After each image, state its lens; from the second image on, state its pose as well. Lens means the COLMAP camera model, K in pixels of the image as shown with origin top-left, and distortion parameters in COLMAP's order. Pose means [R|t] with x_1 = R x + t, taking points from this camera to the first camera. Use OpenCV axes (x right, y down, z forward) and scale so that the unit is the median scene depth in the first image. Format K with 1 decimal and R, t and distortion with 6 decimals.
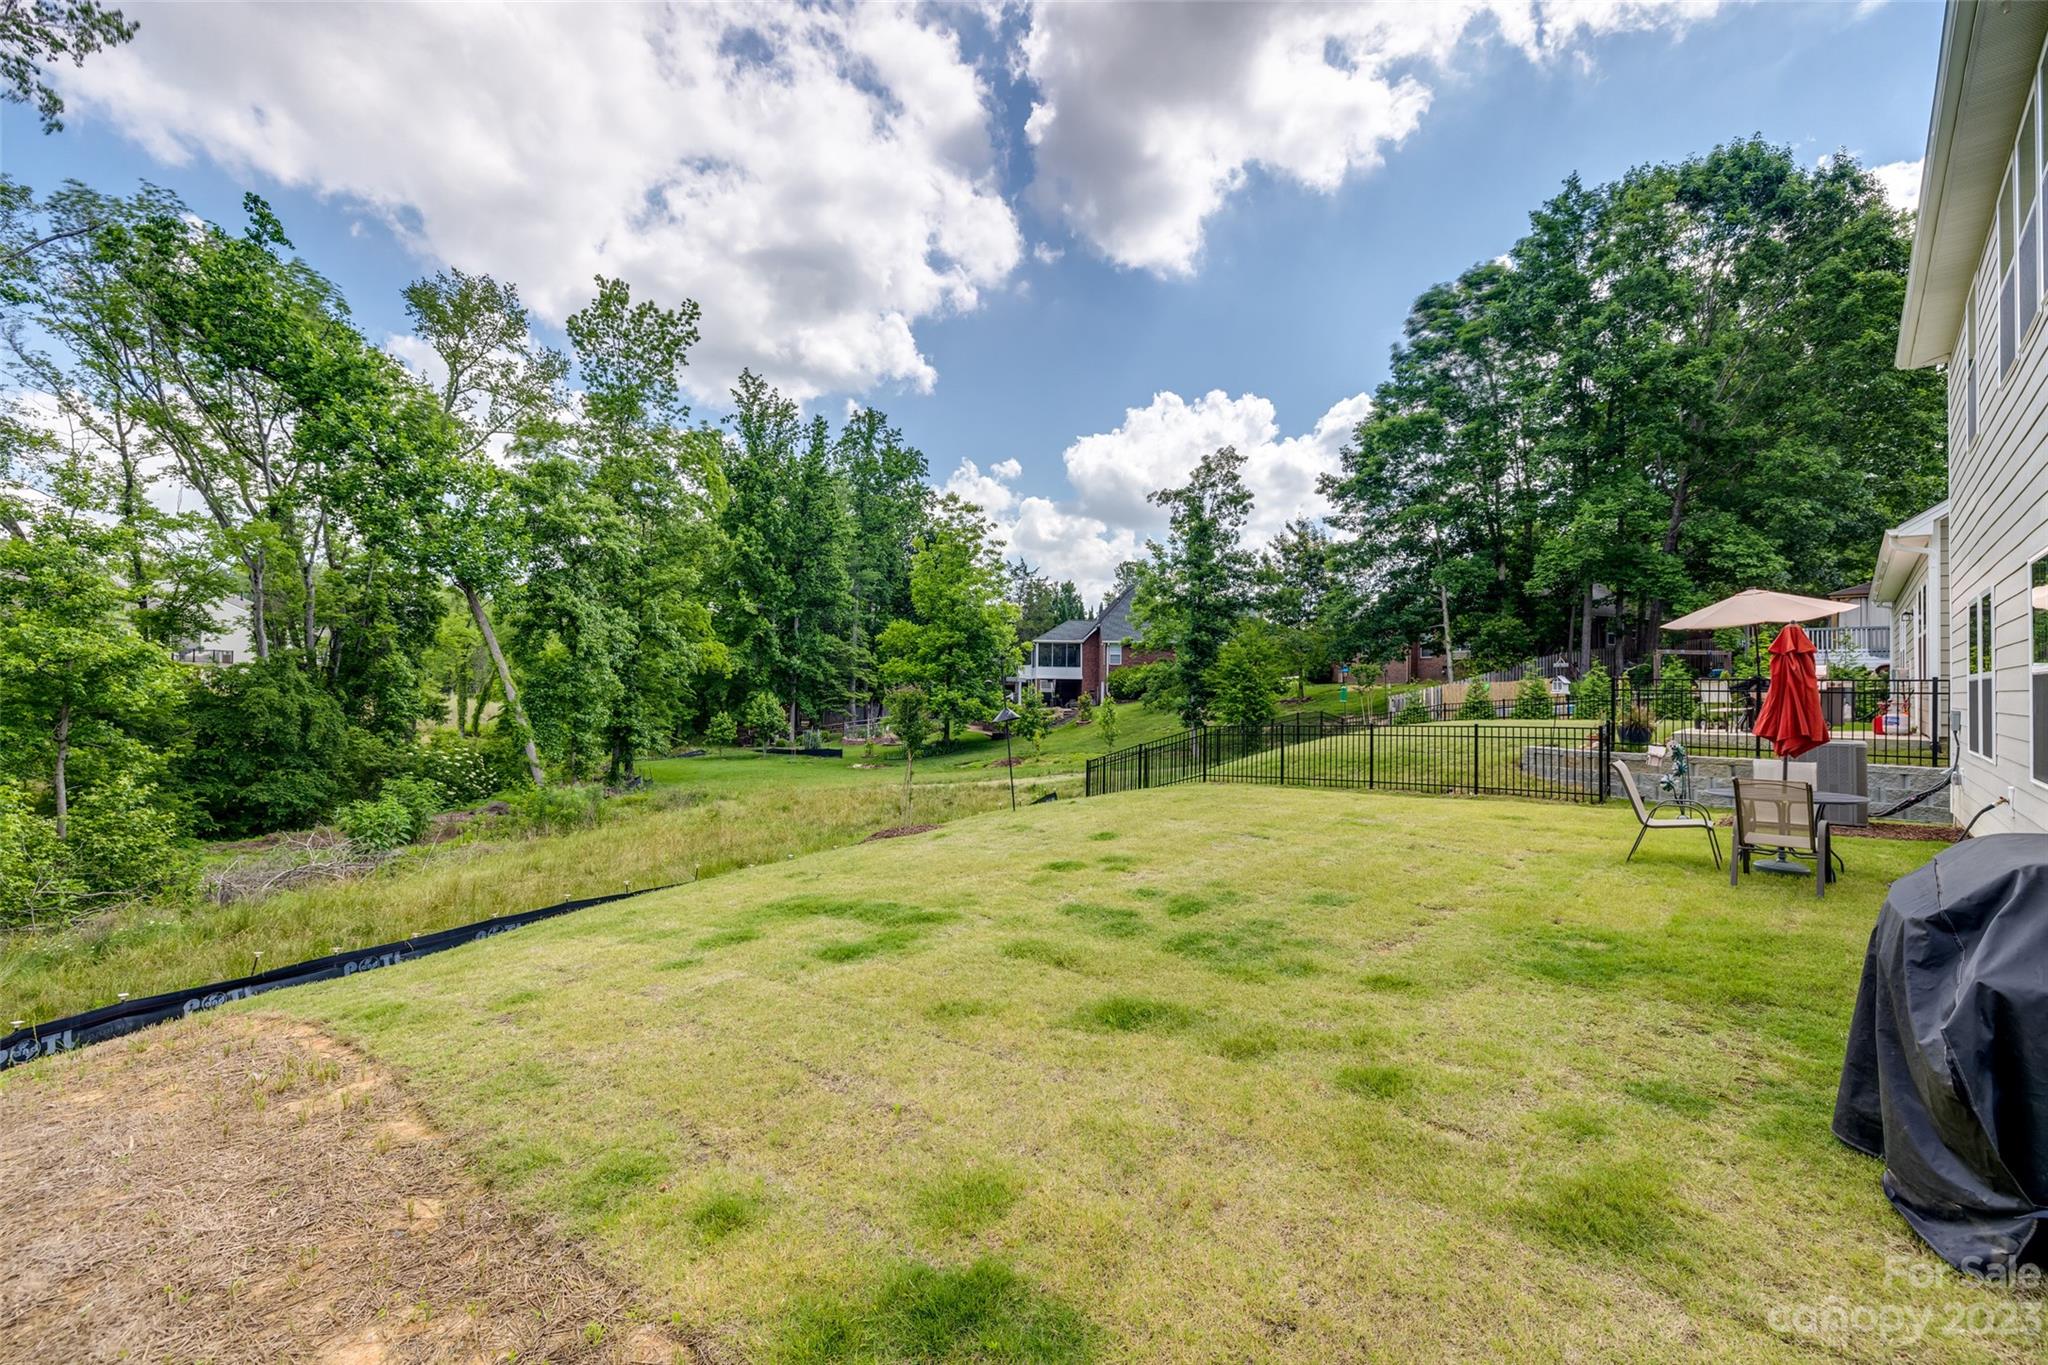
lens RADIAL K [[858.6, 0, 1034.2], [0, 858.6, 693.3], [0, 0, 1]] dist [0.000709, 0.000146]
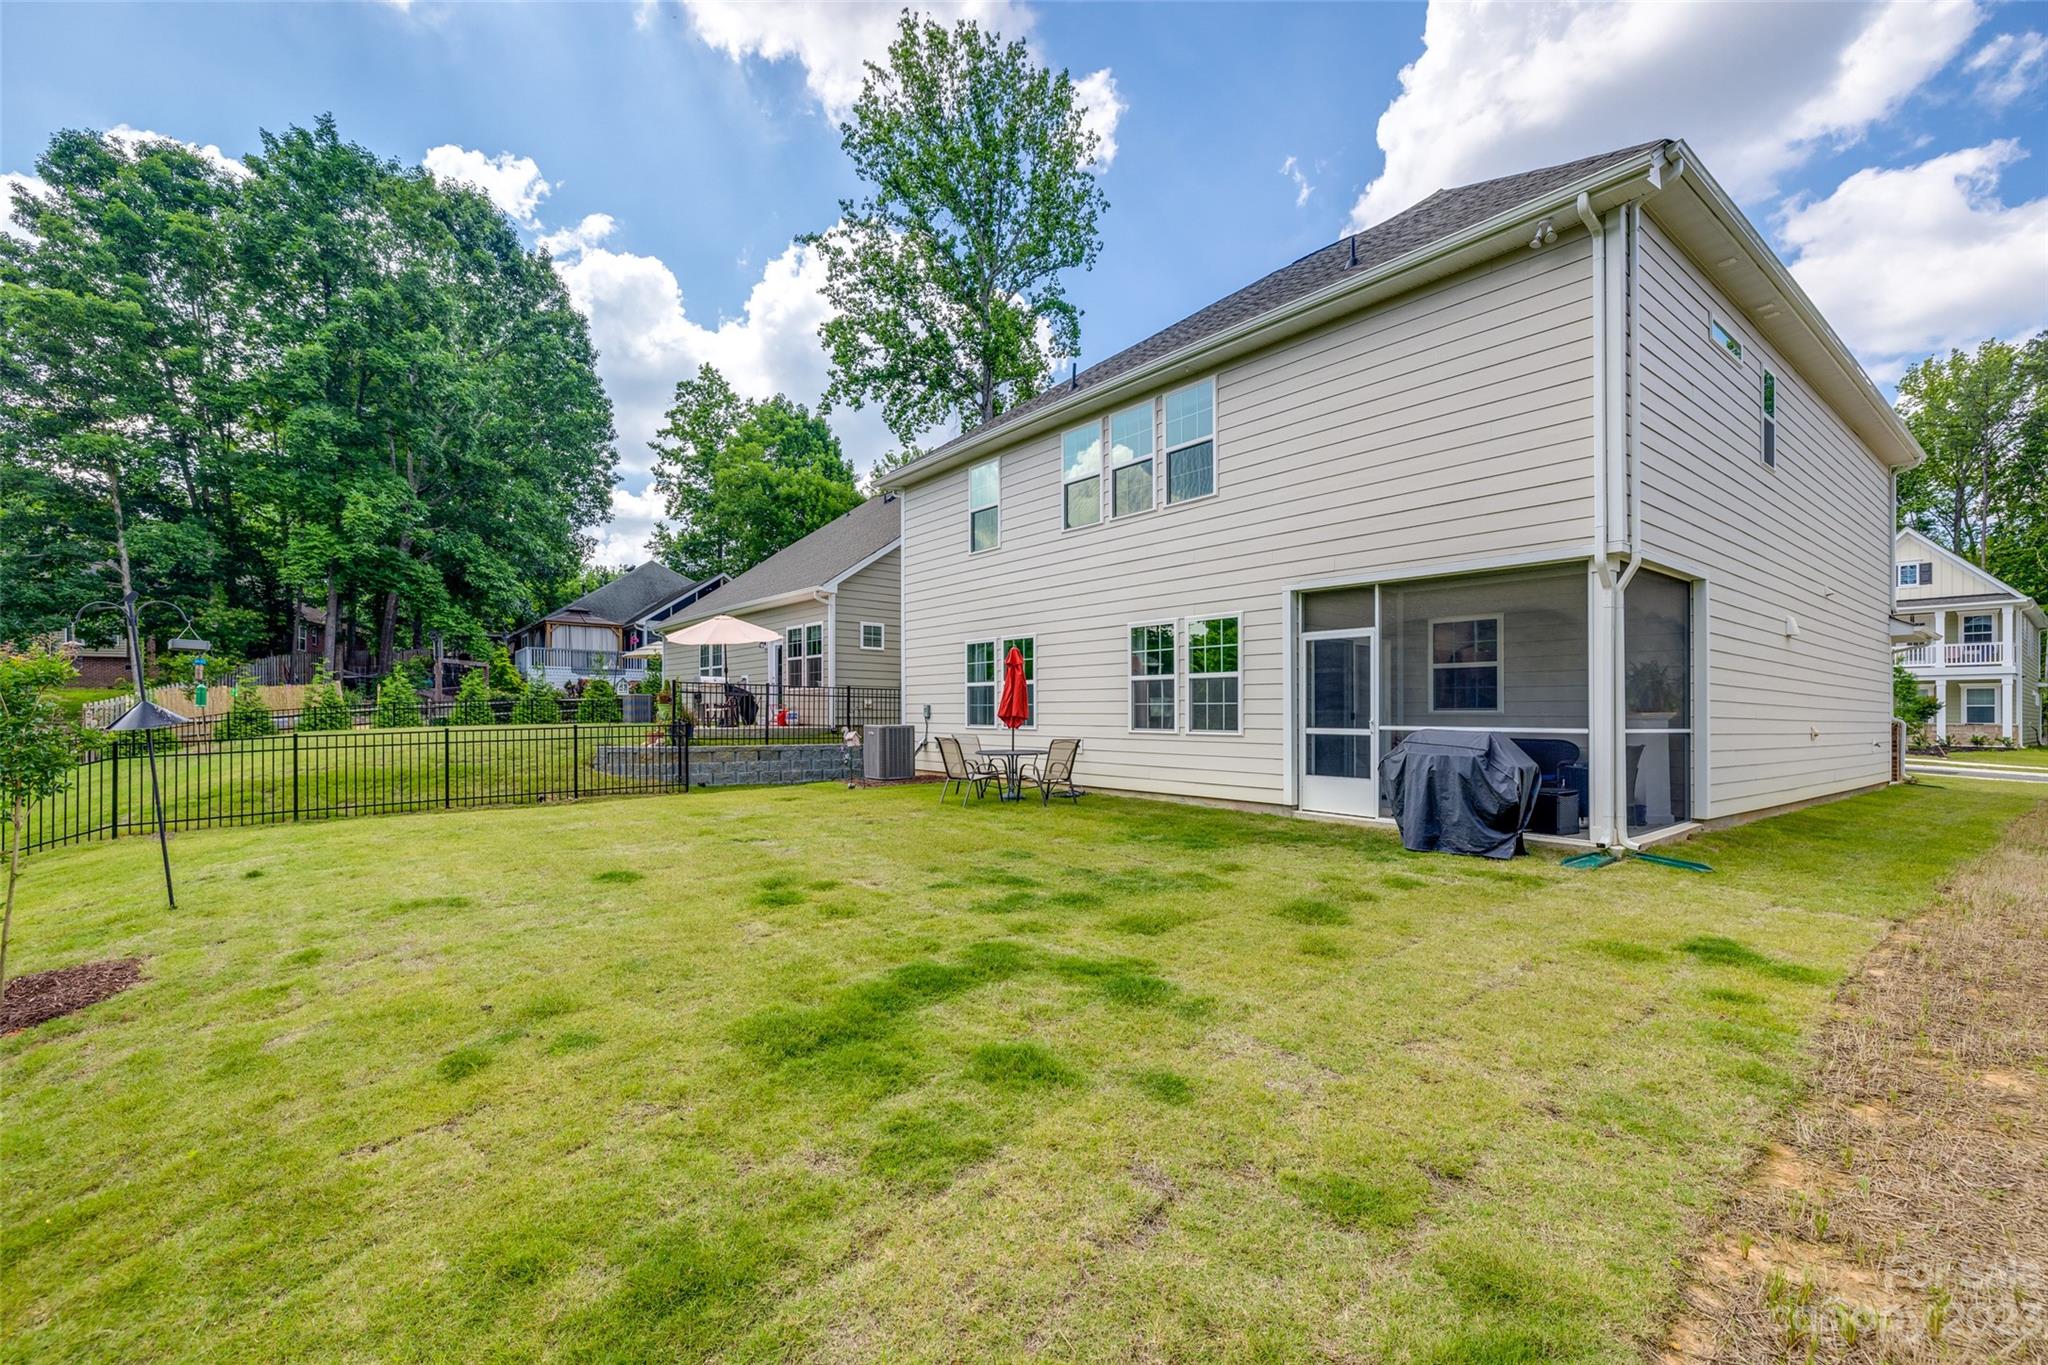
lens RADIAL K [[858.6, 0, 1034.2], [0, 858.6, 693.3], [0, 0, 1]] dist [0.000709, 0.000146]
pose [[0.121653, 0.019413, 0.992383, -0.376520], [0.000962, 0.999806, -0.019676, 0.019702], [-0.992572, 0.003348, 0.121610, 0.376700]]
